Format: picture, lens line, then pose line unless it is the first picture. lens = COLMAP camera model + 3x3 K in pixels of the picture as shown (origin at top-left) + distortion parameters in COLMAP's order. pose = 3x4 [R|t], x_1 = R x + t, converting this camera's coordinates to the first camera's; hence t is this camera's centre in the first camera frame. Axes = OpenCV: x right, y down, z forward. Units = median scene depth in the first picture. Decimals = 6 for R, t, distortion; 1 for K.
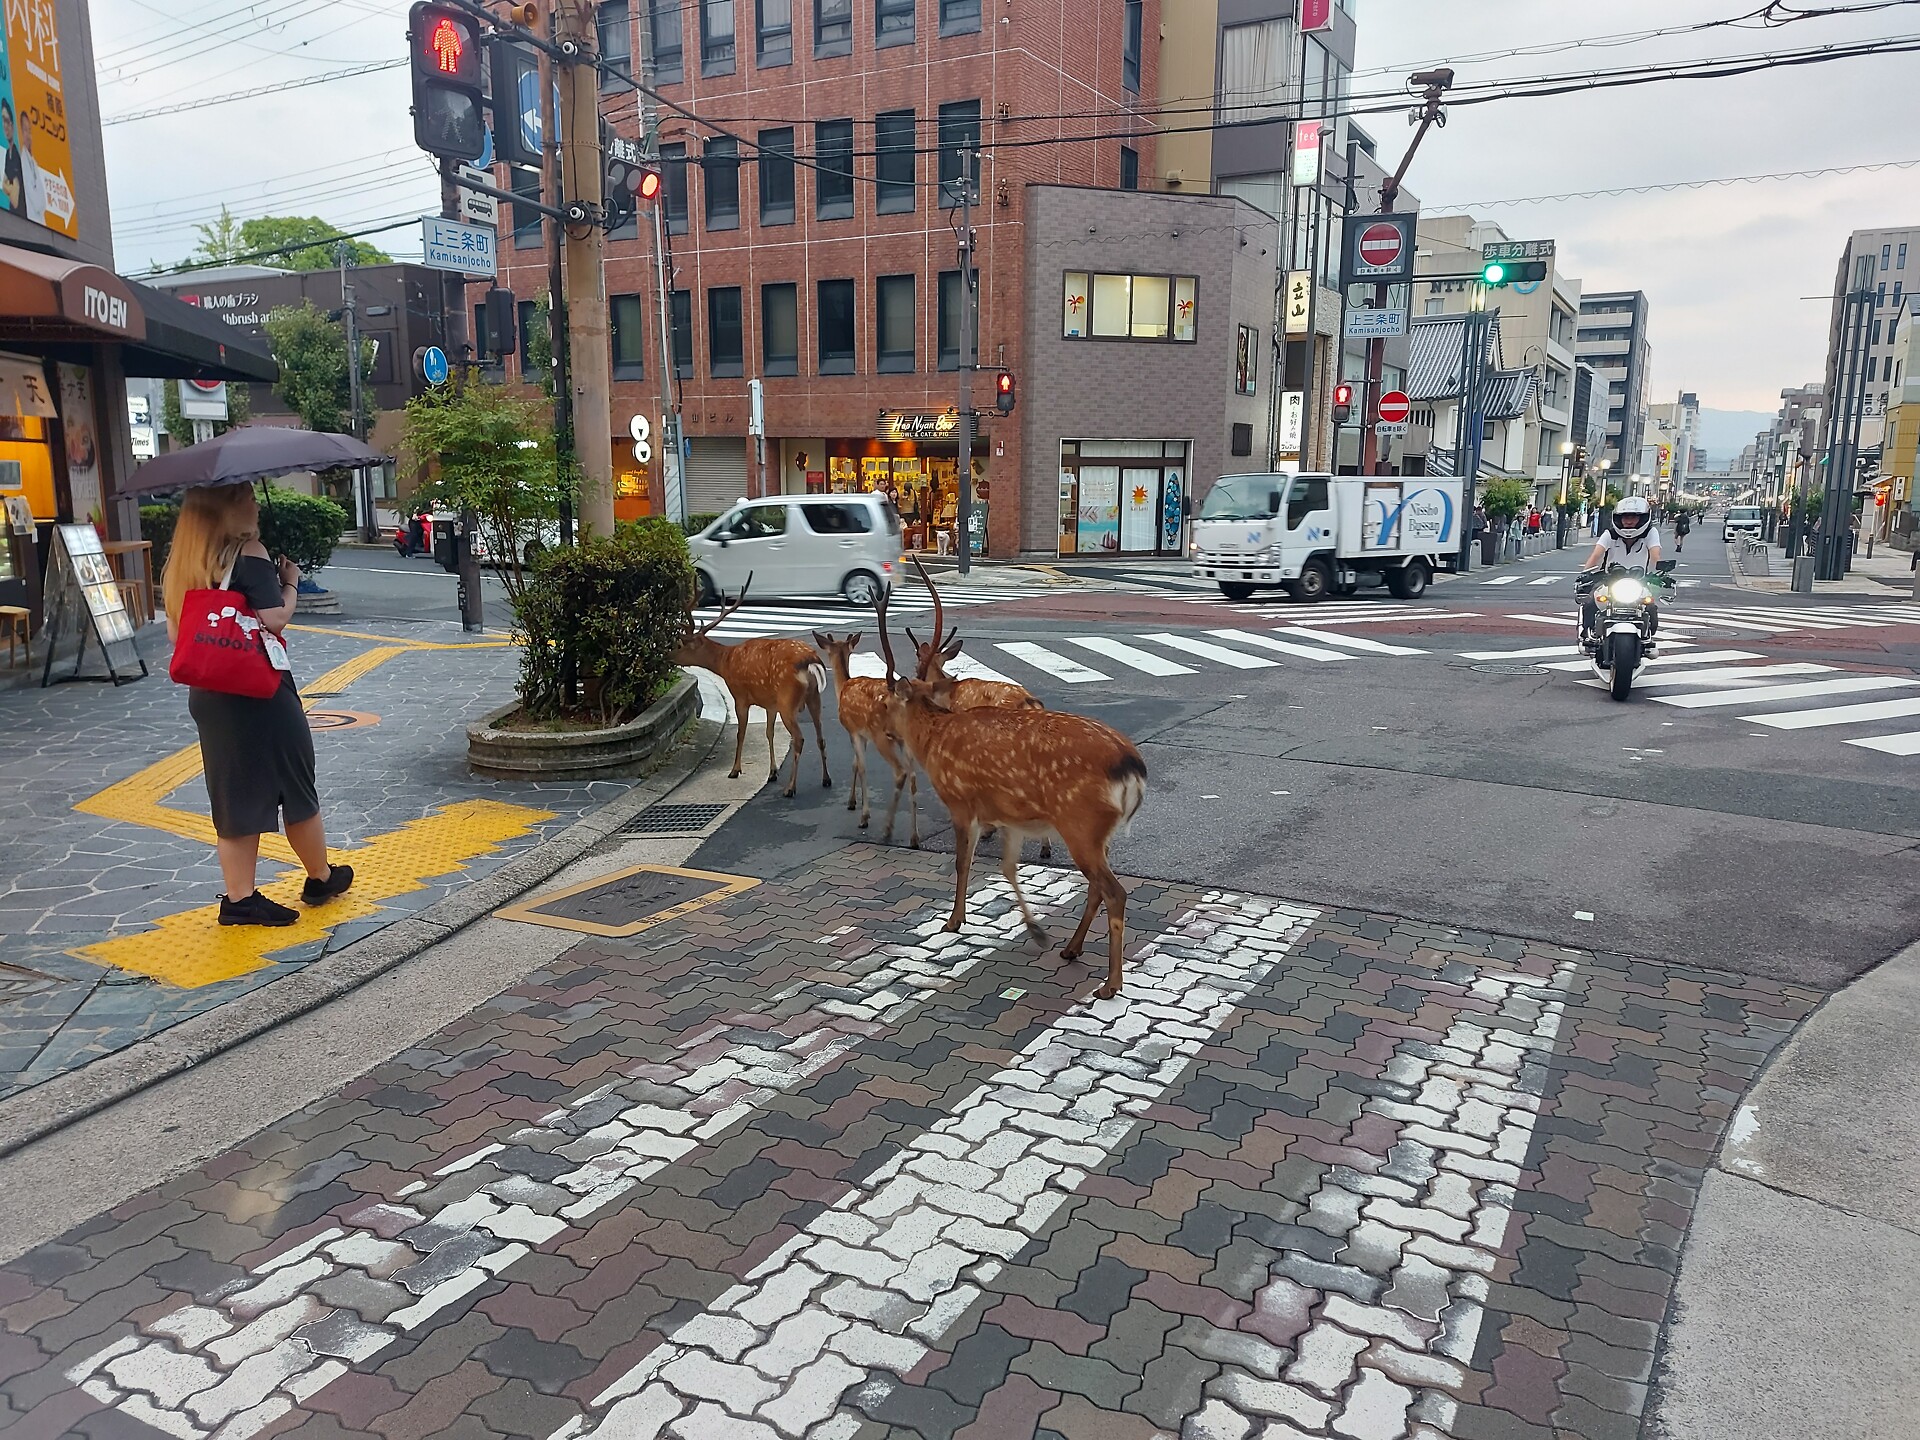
lens RADIAL K [[1385.0, 0, 967.1], [0, 1385.0, 702.7], [0, 0, 1]] dist [0.103190, -0.138194]
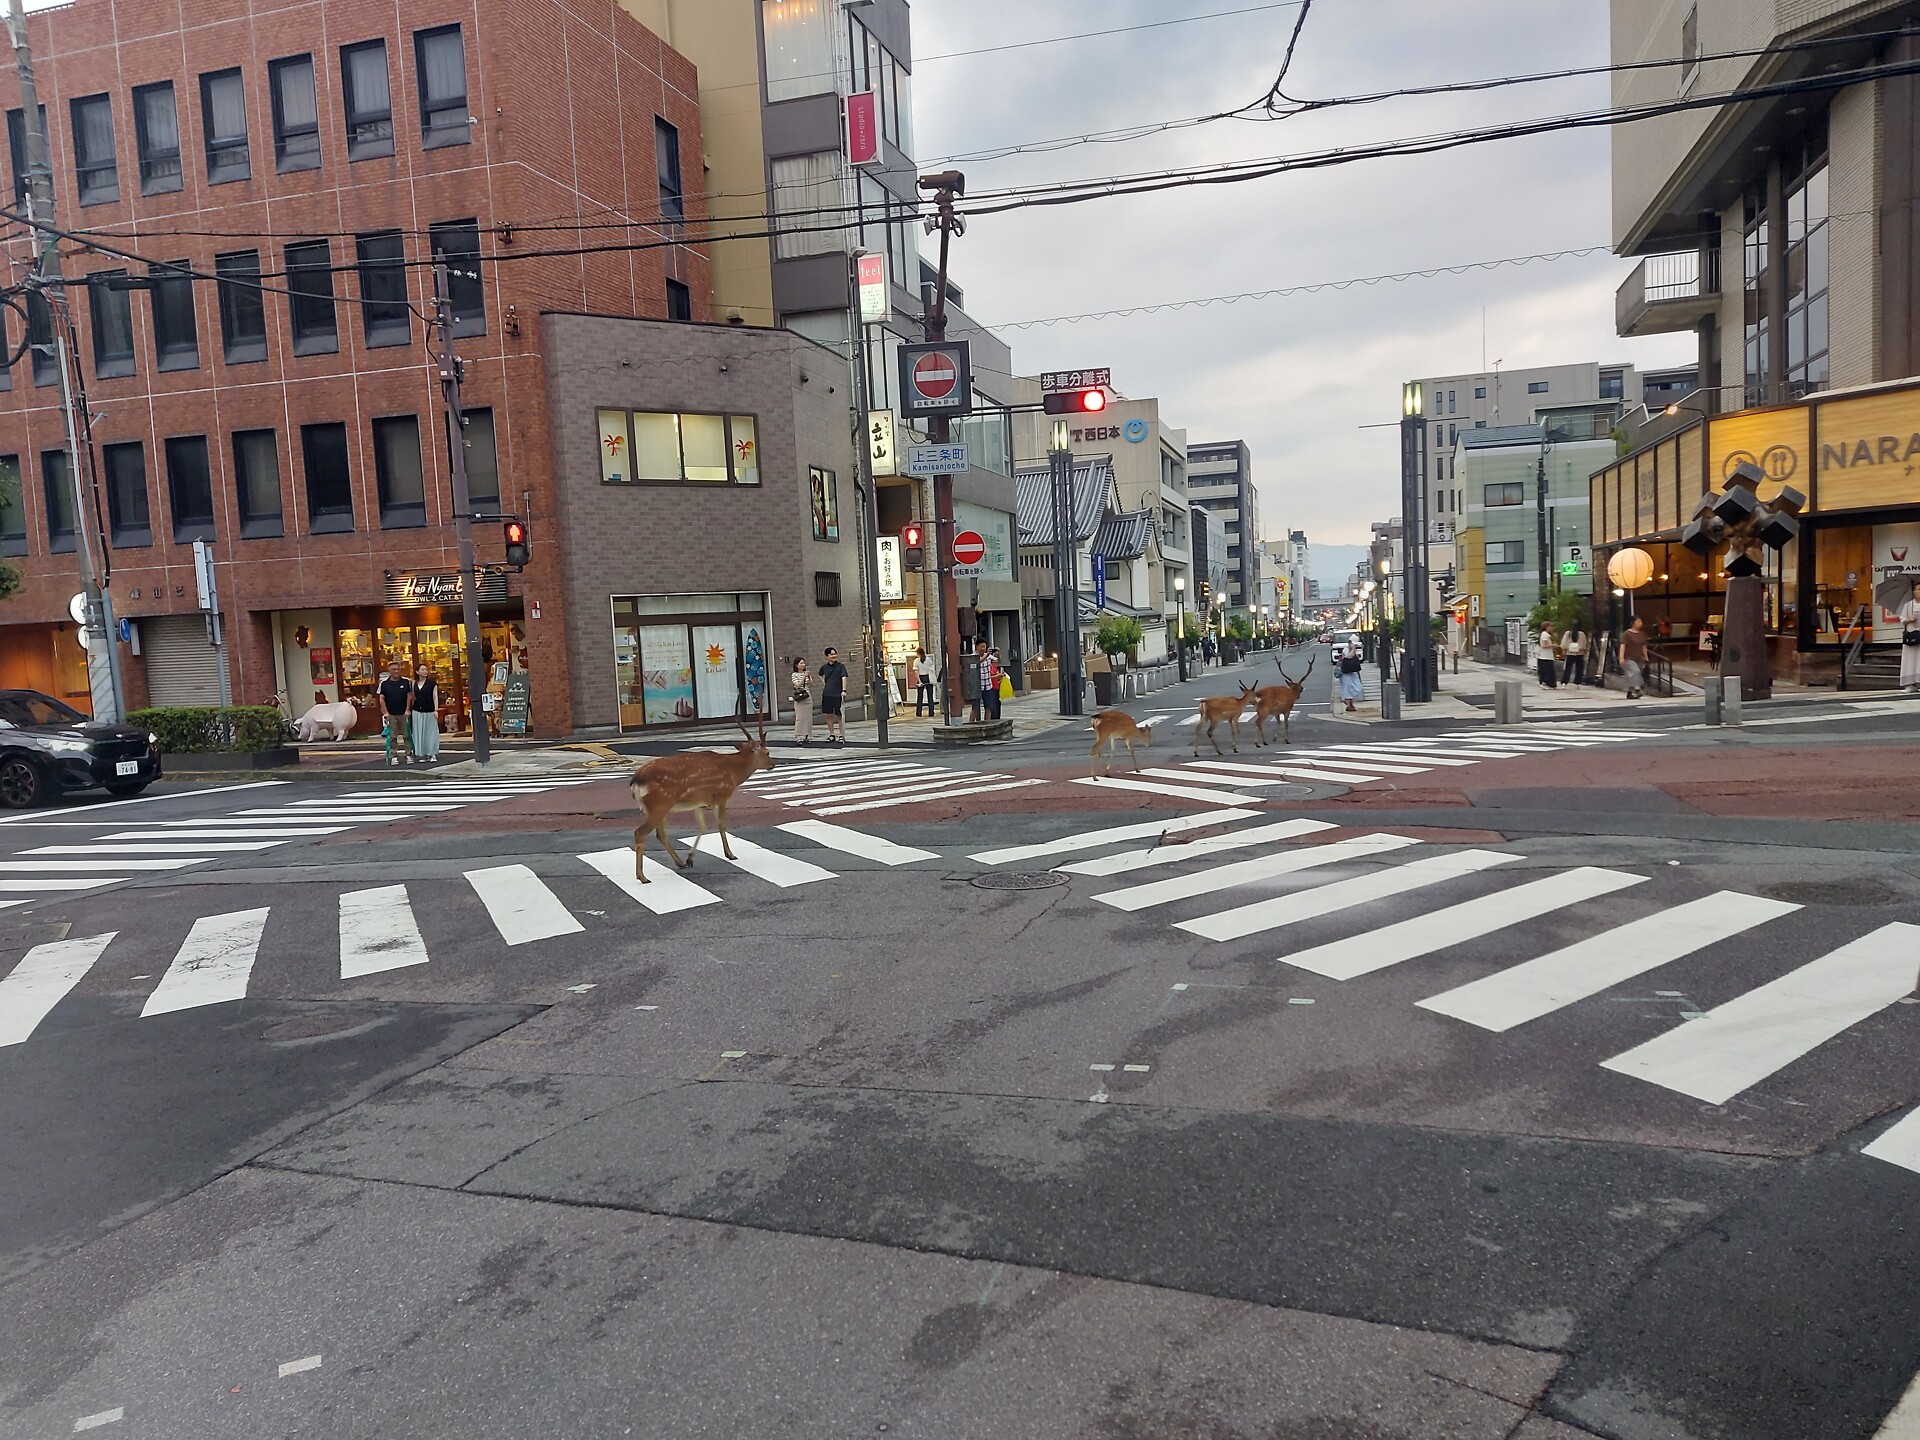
lens RADIAL K [[1385.0, 0, 967.1], [0, 1385.0, 702.7], [0, 0, 1]] dist [0.103190, -0.138194]
pose [[0.972214, -0.065094, 0.224860, 0.081037], [0.088881, 0.991275, -0.097330, -0.019360], [-0.216563, 0.114611, 0.969518, 0.114991]]
